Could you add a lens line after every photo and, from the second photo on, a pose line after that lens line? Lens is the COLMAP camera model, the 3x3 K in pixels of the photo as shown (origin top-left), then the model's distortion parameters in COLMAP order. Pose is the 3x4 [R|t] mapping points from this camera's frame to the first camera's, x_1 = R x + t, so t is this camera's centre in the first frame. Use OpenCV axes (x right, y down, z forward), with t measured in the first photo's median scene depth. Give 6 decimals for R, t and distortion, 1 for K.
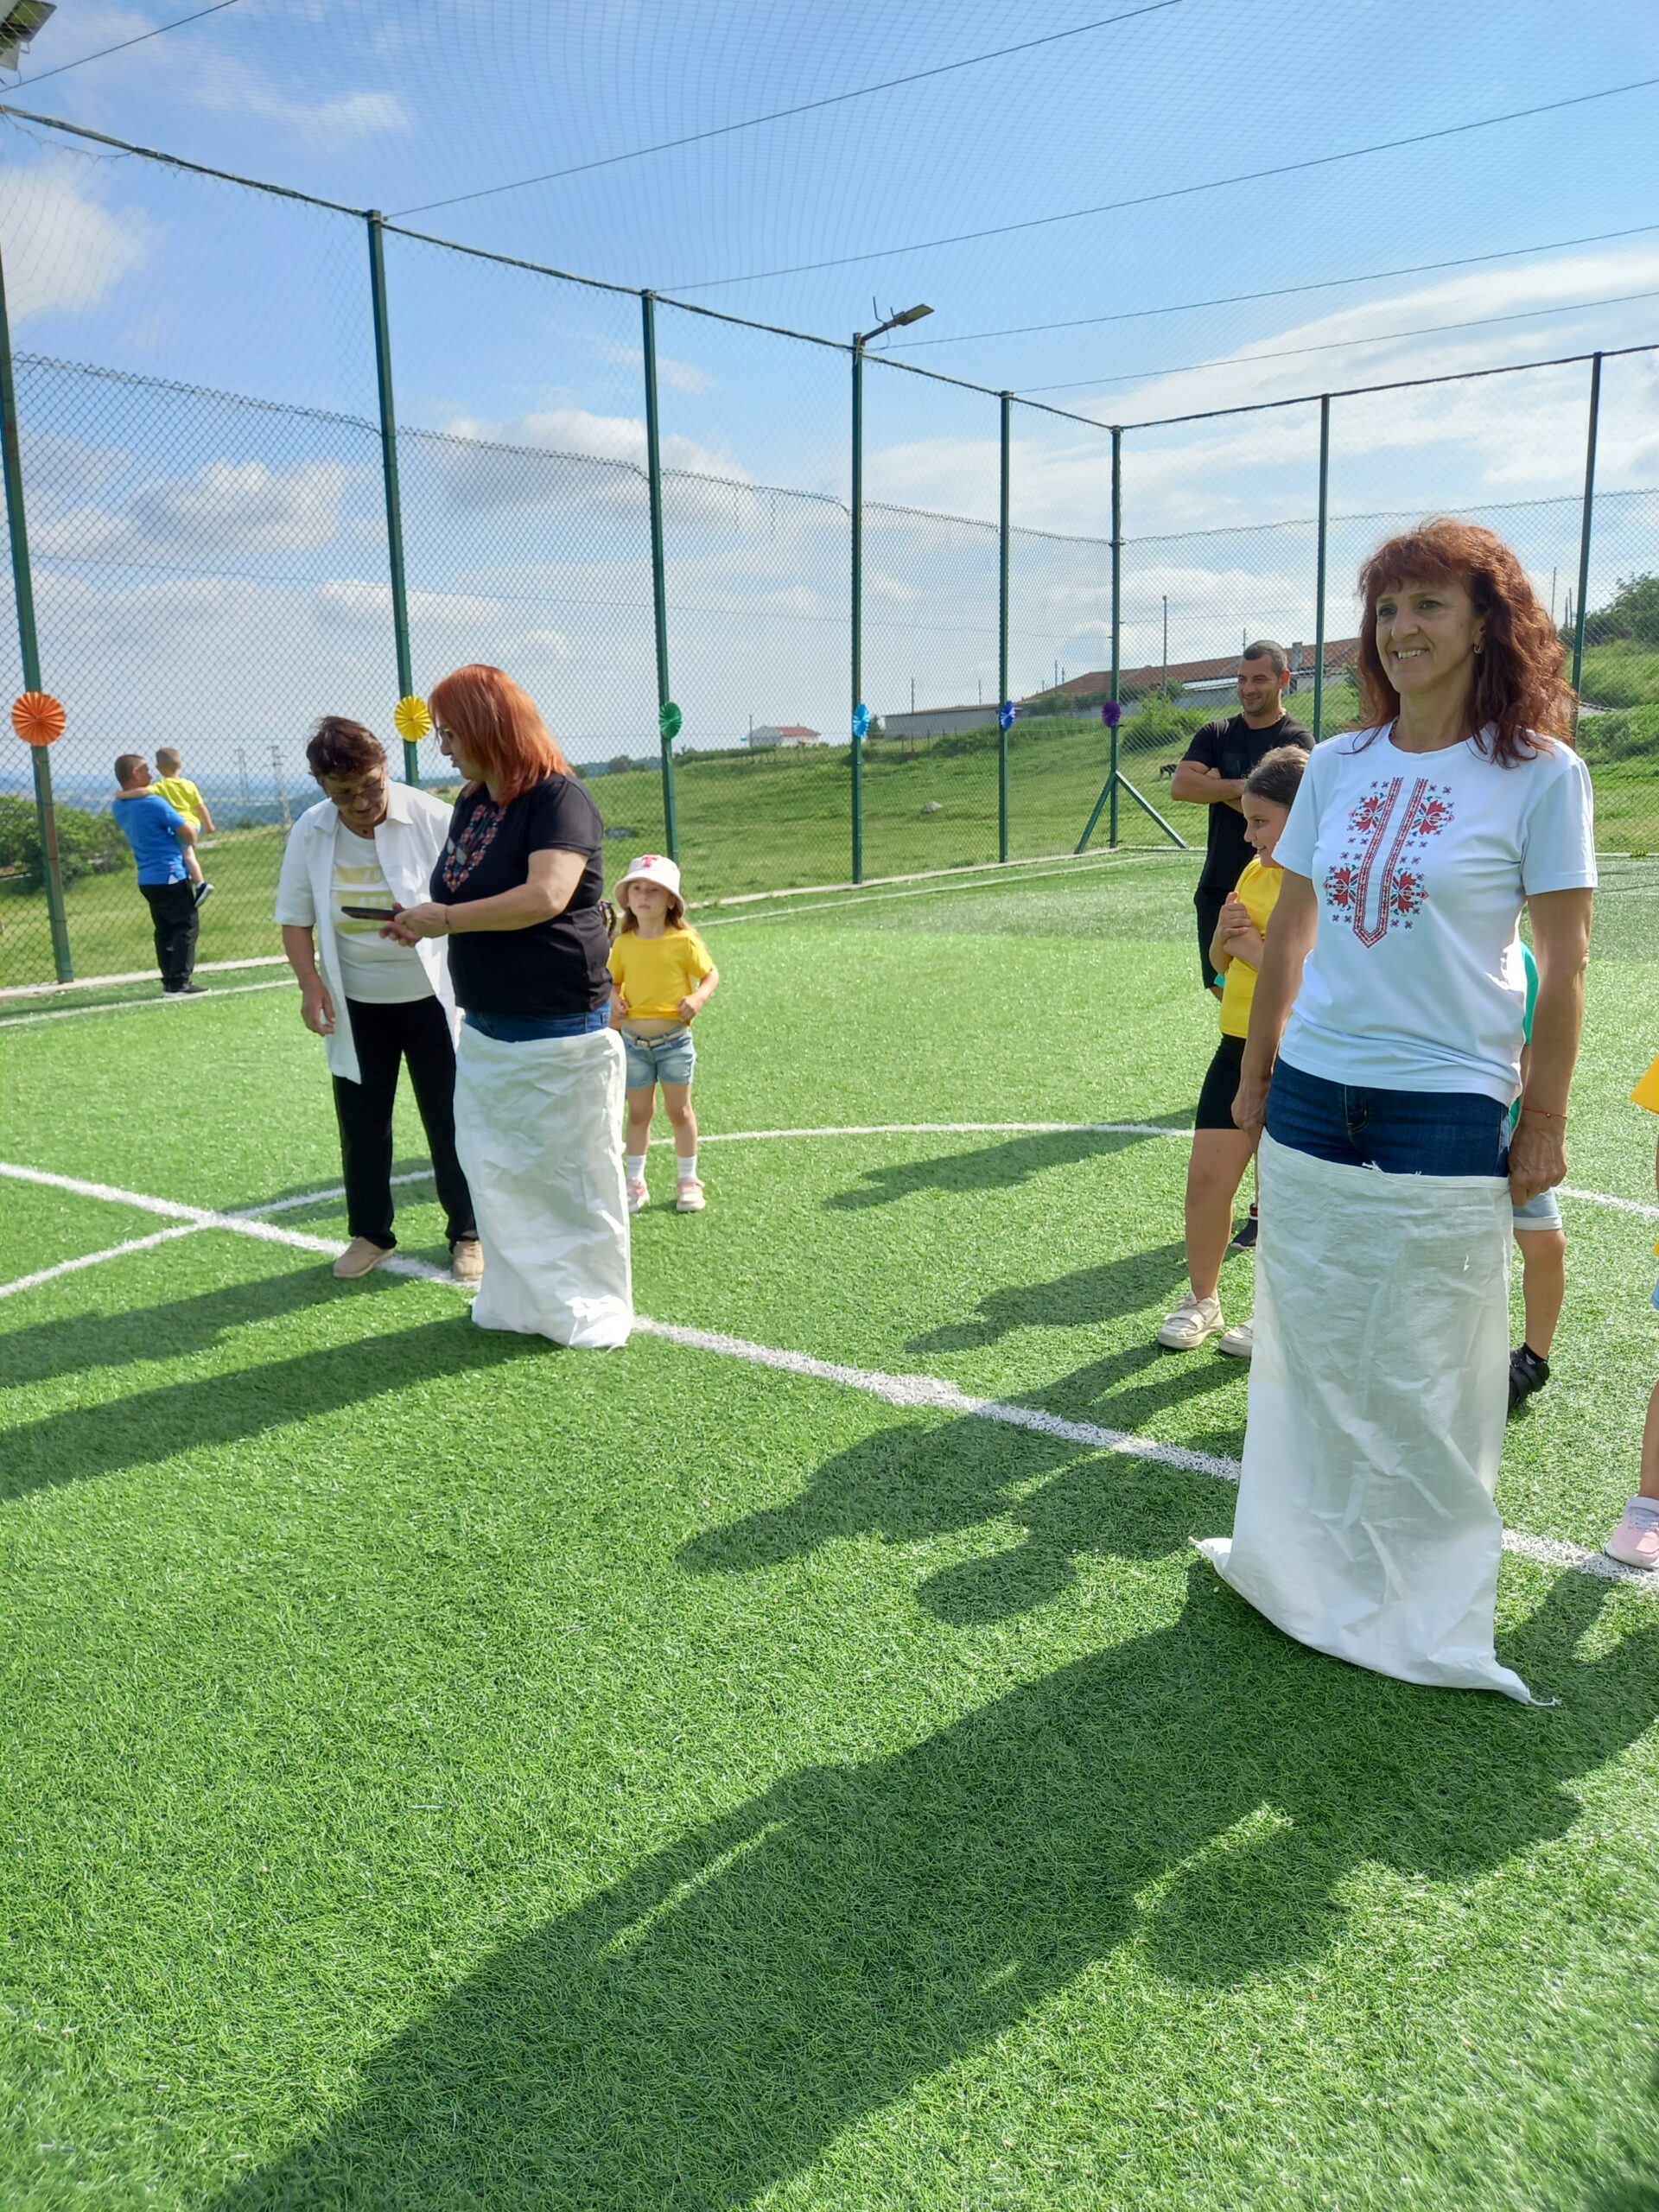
lens RADIAL K [[1588.8, 0, 829.5], [0, 1588.8, 1106.0], [0, 0, 1]] dist [0.066388, -0.092288]
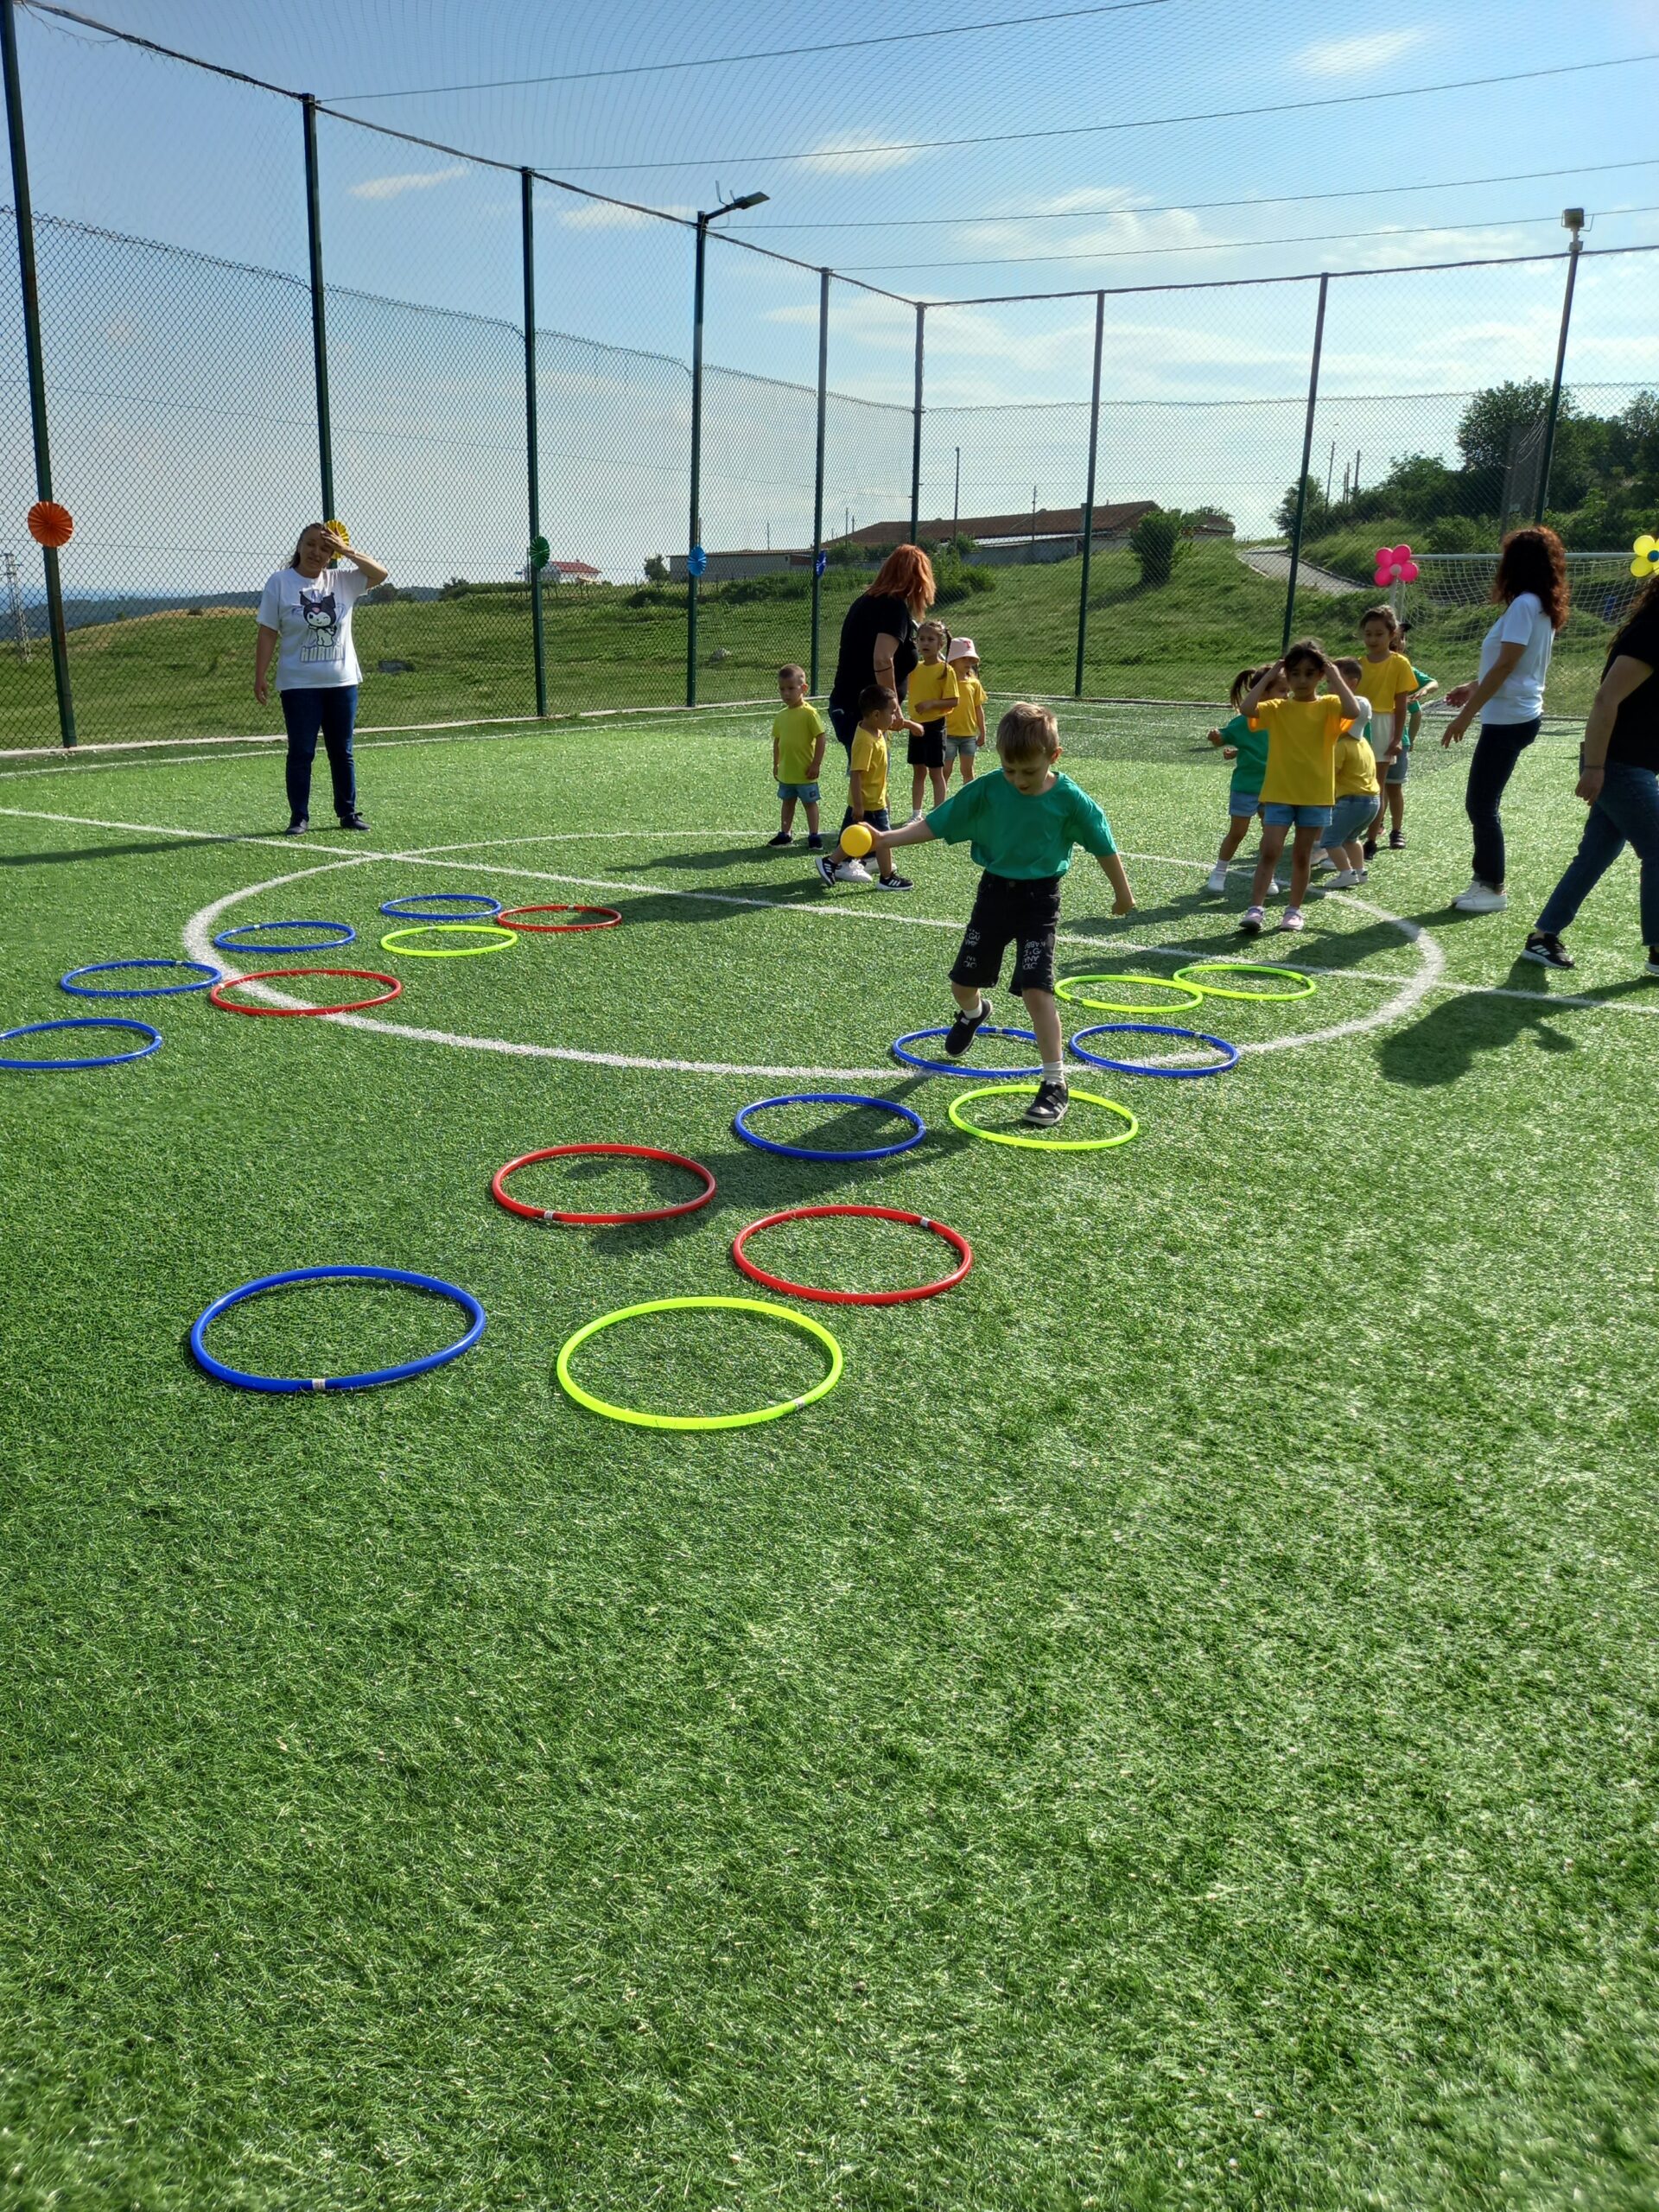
lens RADIAL K [[1625.9, 0, 796.7], [0, 1625.9, 1103.3], [0, 0, 1]] dist [0.059505, -0.063069]
pose [[0.992752, 0.012393, 0.119543, -0.038348], [-0.022135, 0.996508, 0.080512, 0.042659], [-0.118128, -0.082574, 0.989559, -0.172862]]
